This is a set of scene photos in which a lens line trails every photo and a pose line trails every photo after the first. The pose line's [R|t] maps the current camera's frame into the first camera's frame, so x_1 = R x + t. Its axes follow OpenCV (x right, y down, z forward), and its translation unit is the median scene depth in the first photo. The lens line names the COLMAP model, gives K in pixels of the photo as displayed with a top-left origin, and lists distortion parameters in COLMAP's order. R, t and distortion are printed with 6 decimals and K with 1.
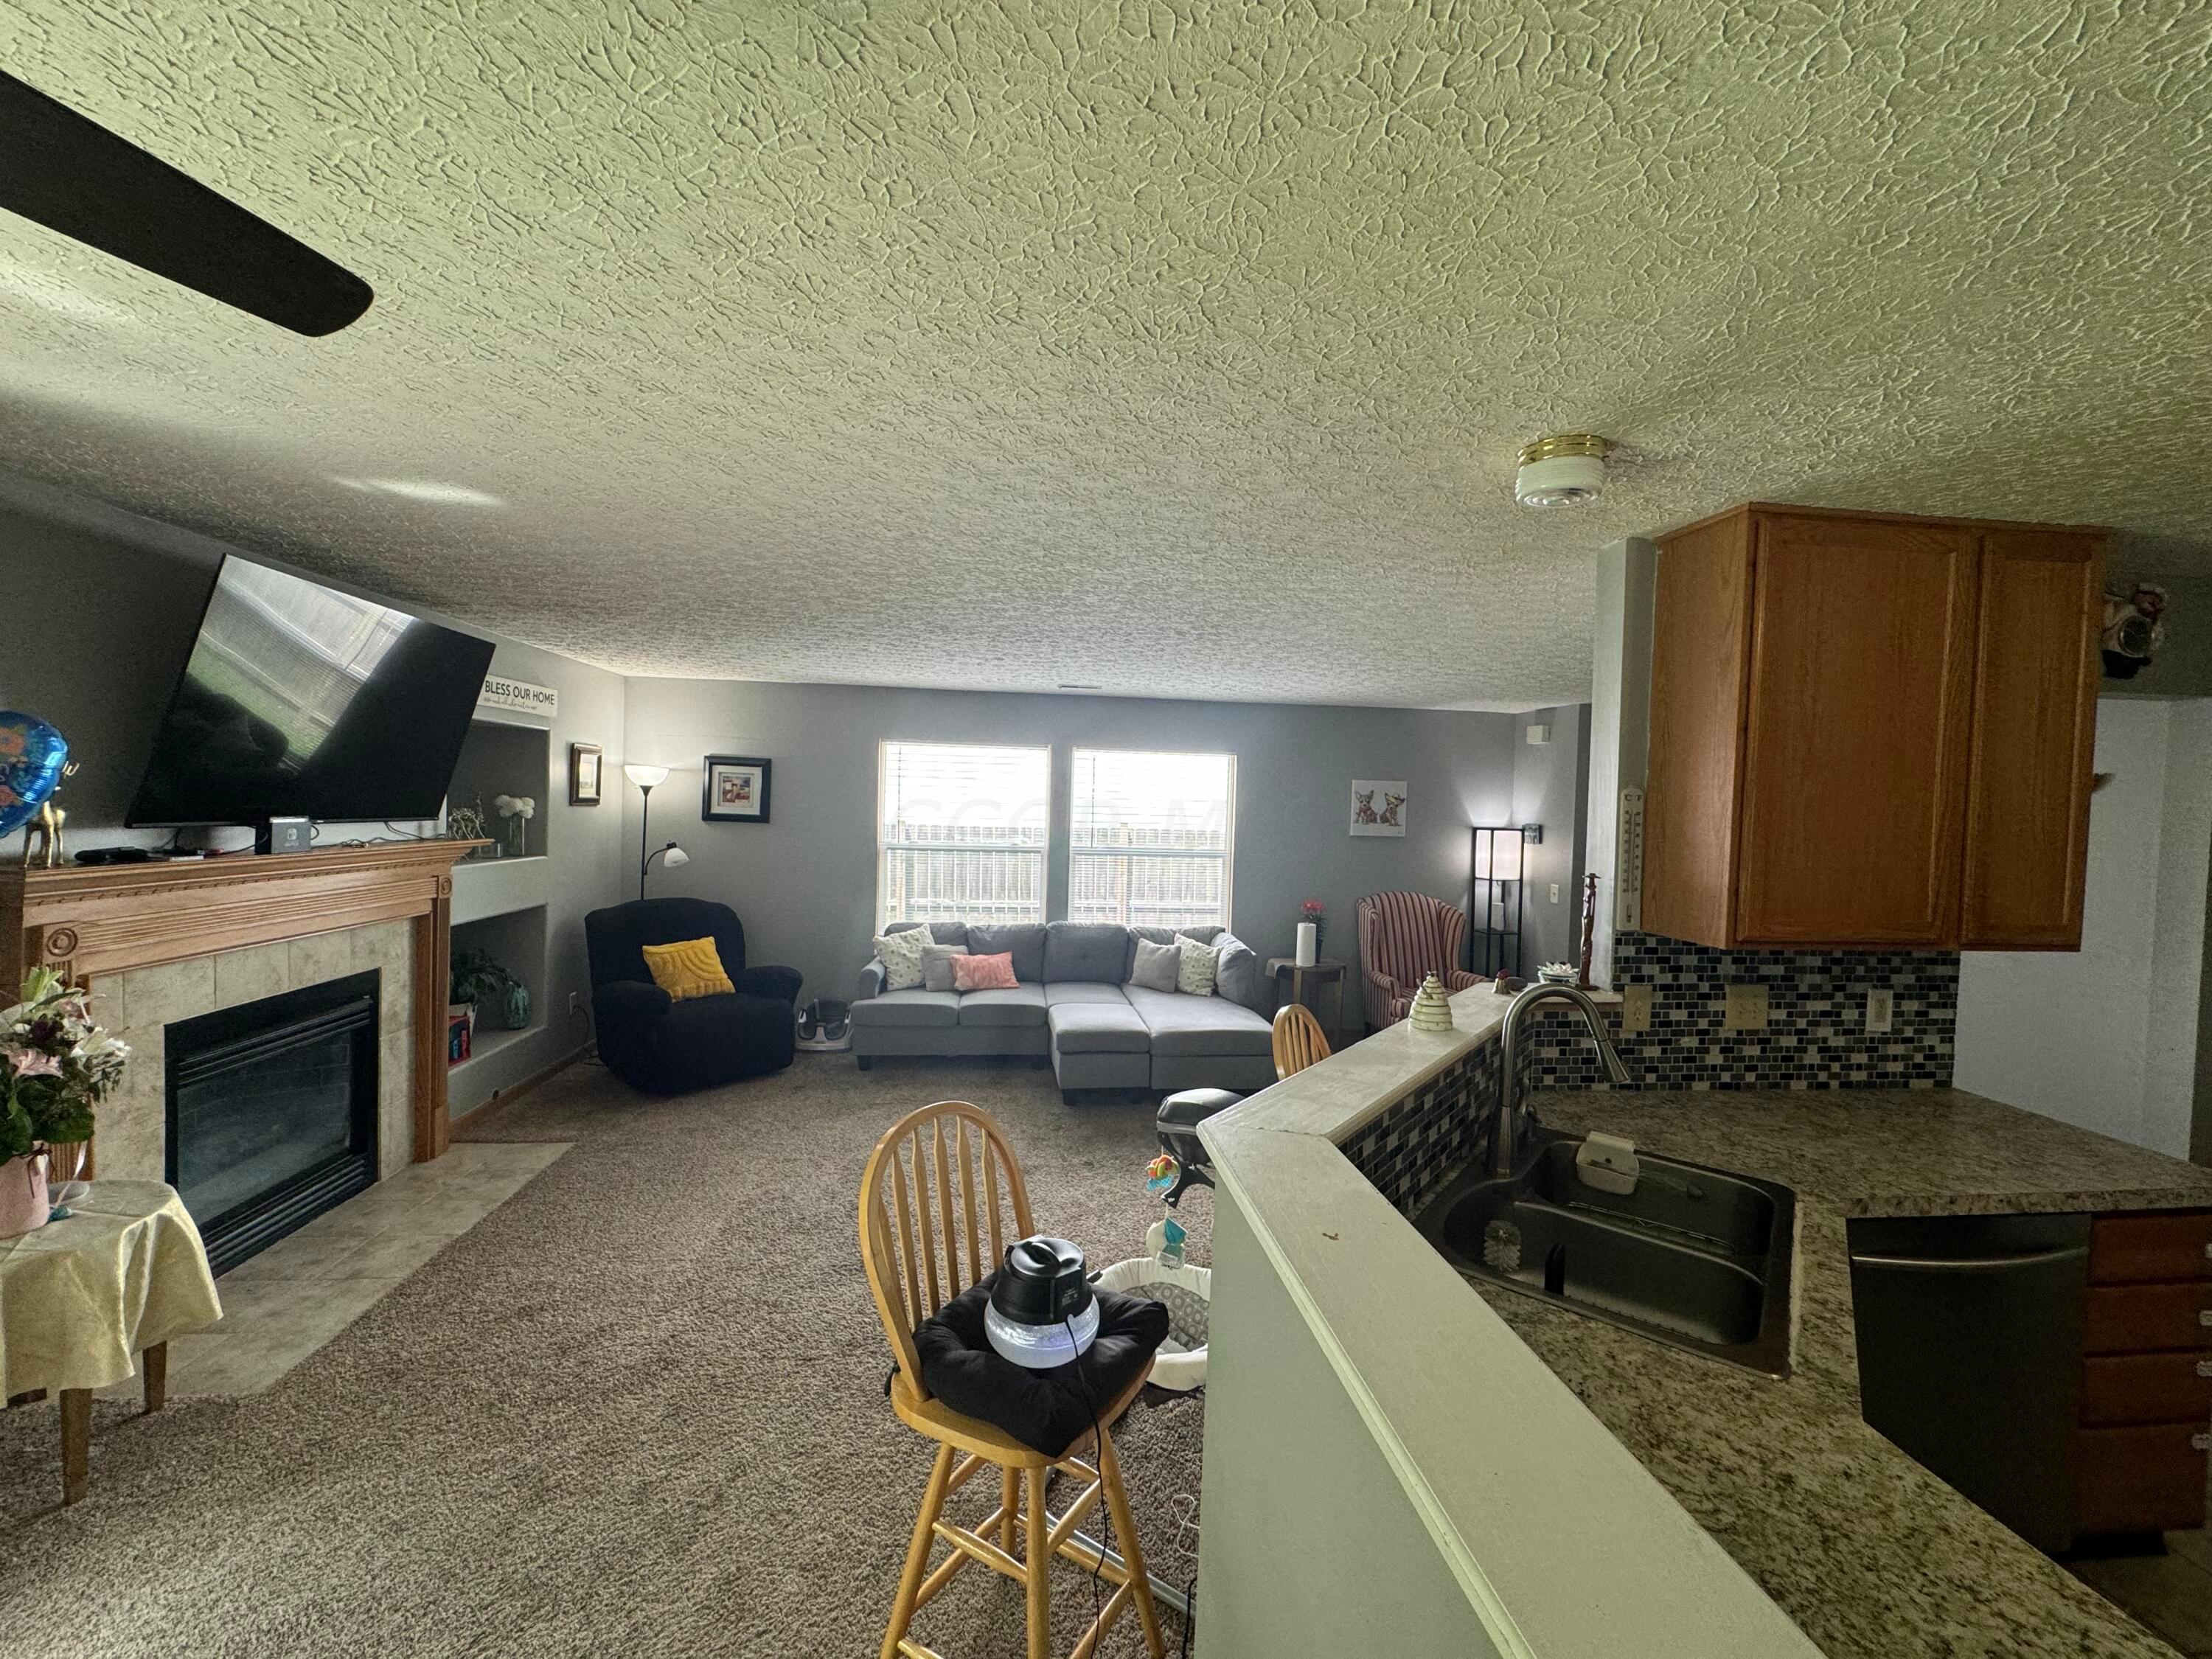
lens RADIAL K [[879.4, 0, 1104.2], [0, 879.4, 832.2], [0, 0, 1]] dist [-0.003756, 0.000069]
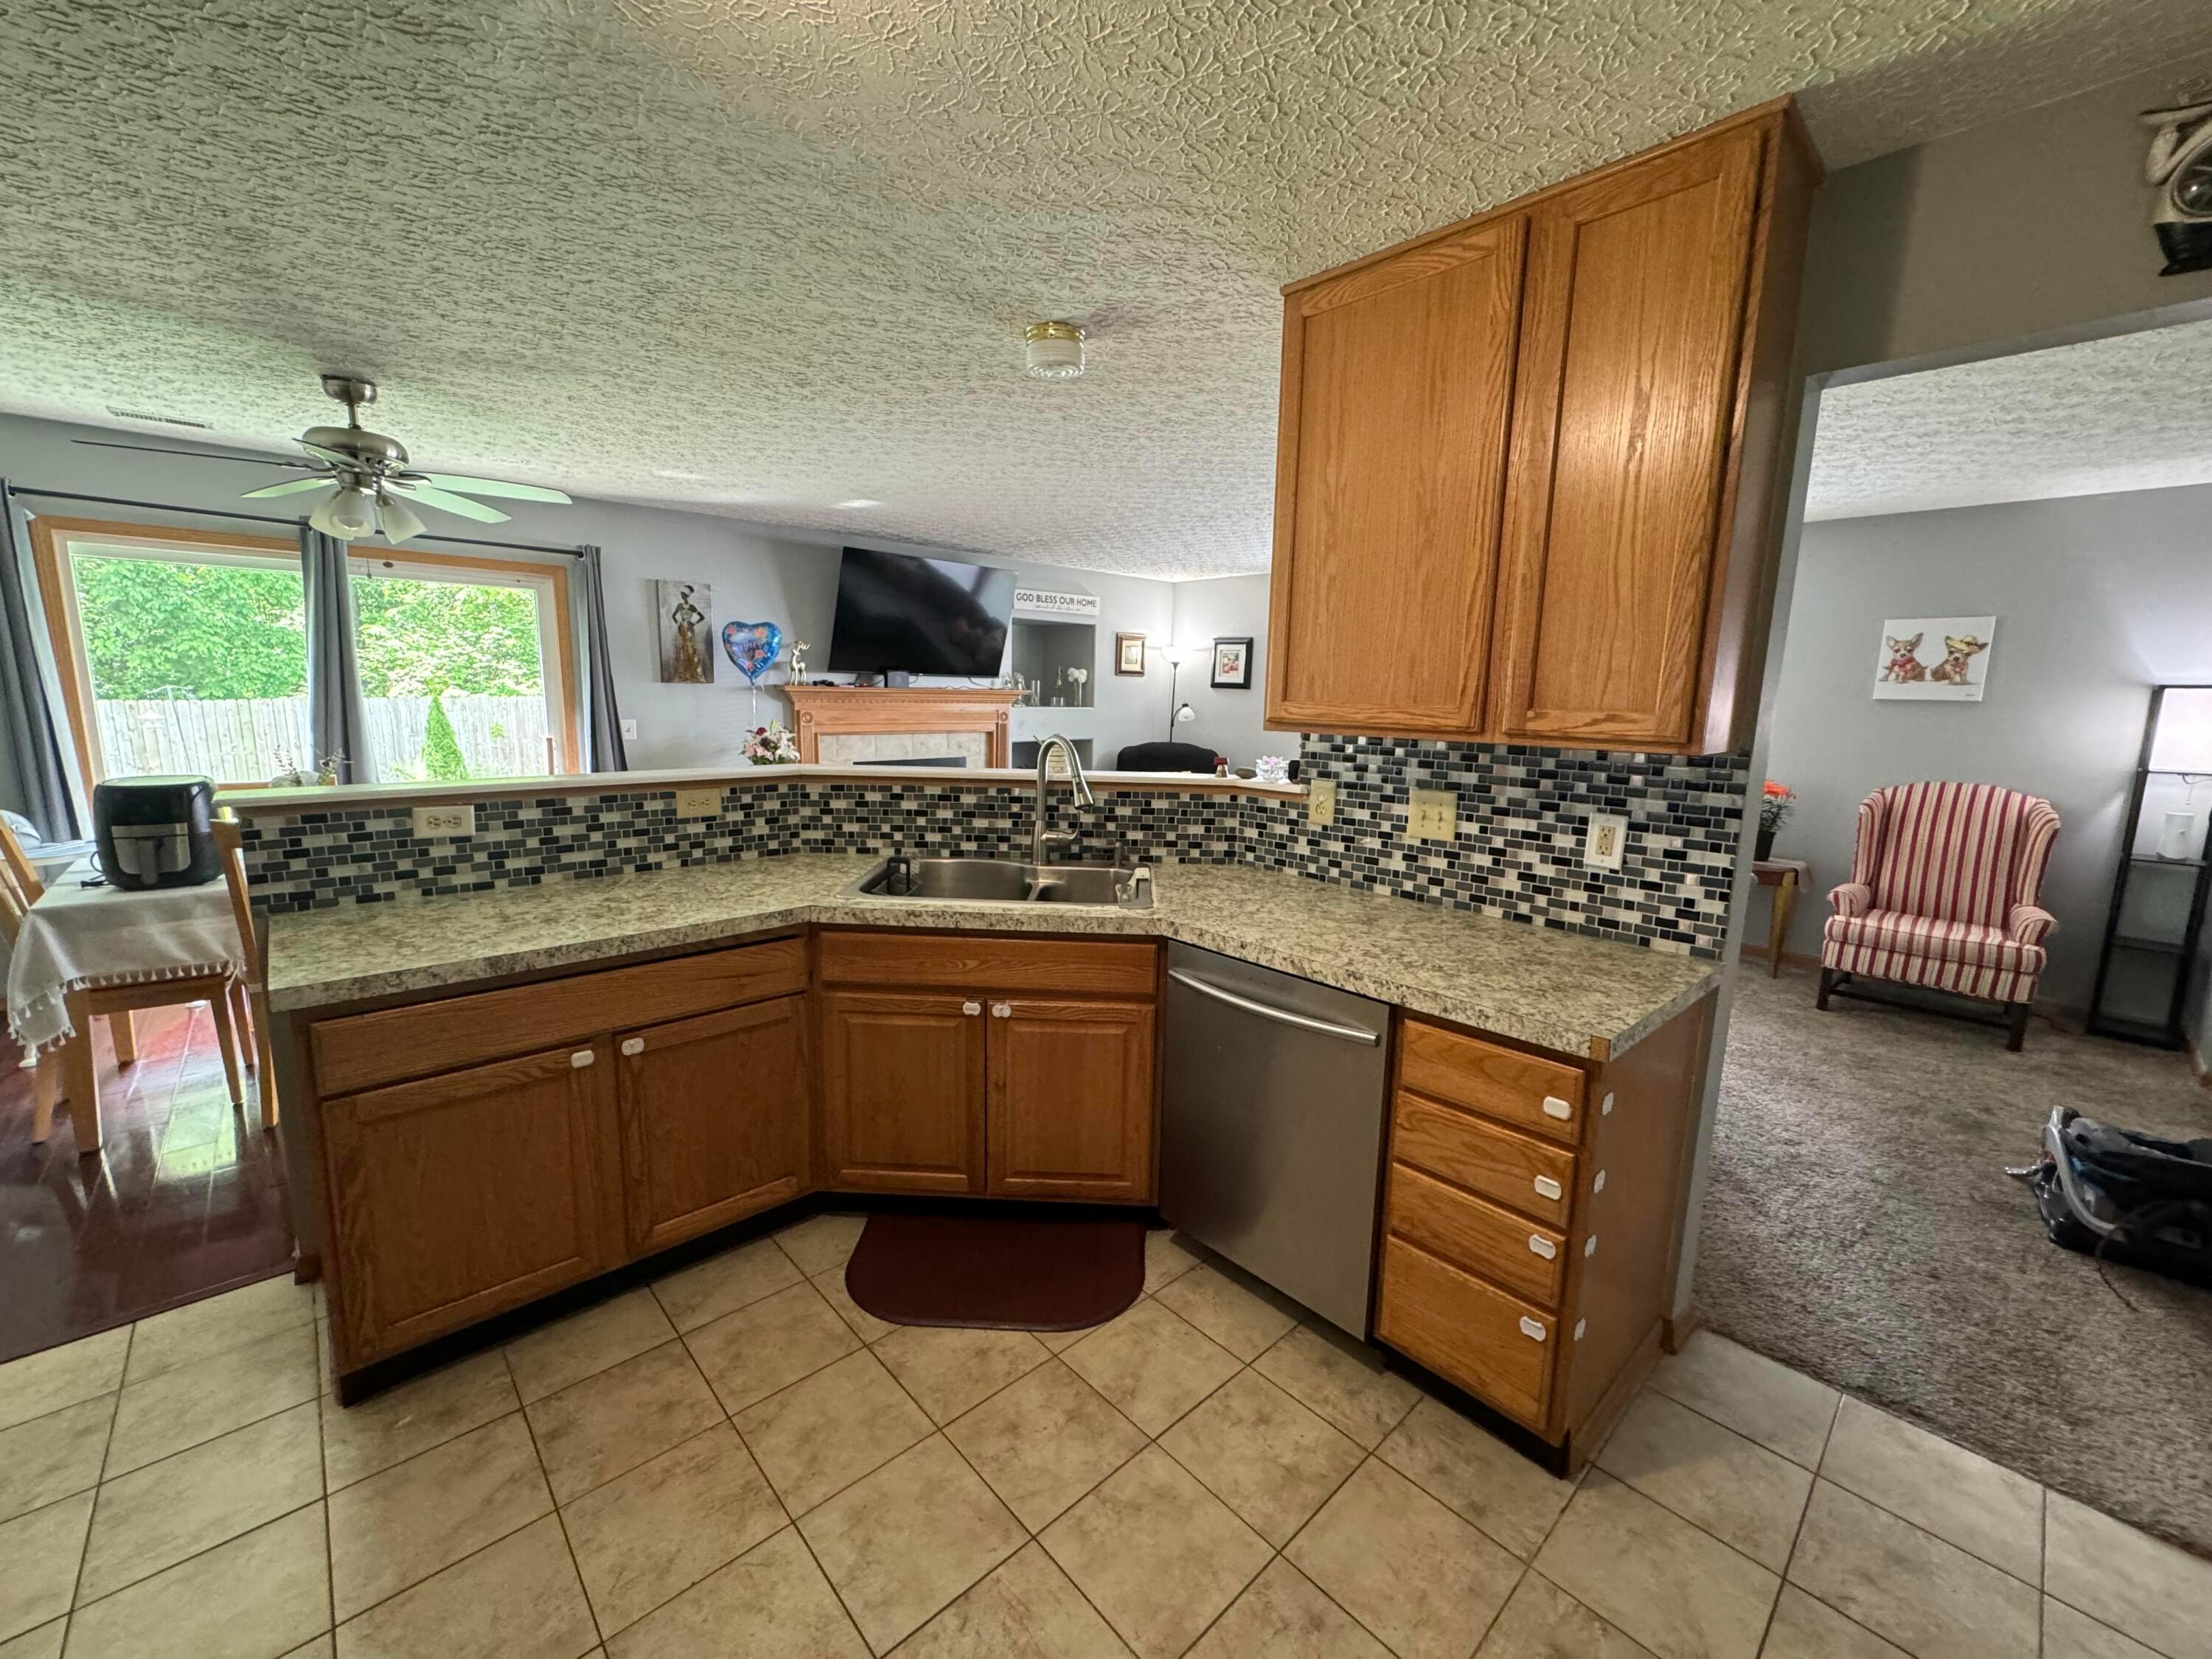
lens RADIAL K [[879.4, 0, 1102.6], [0, 879.4, 831.3], [0, 0, 1]] dist [-0.003756, 0.000069]
pose [[0.596268, 0.114279, -0.794610, 1.250366], [-0.030475, 0.992325, 0.119846, 0.113471], [0.802207, -0.047245, 0.595174, 0.159849]]
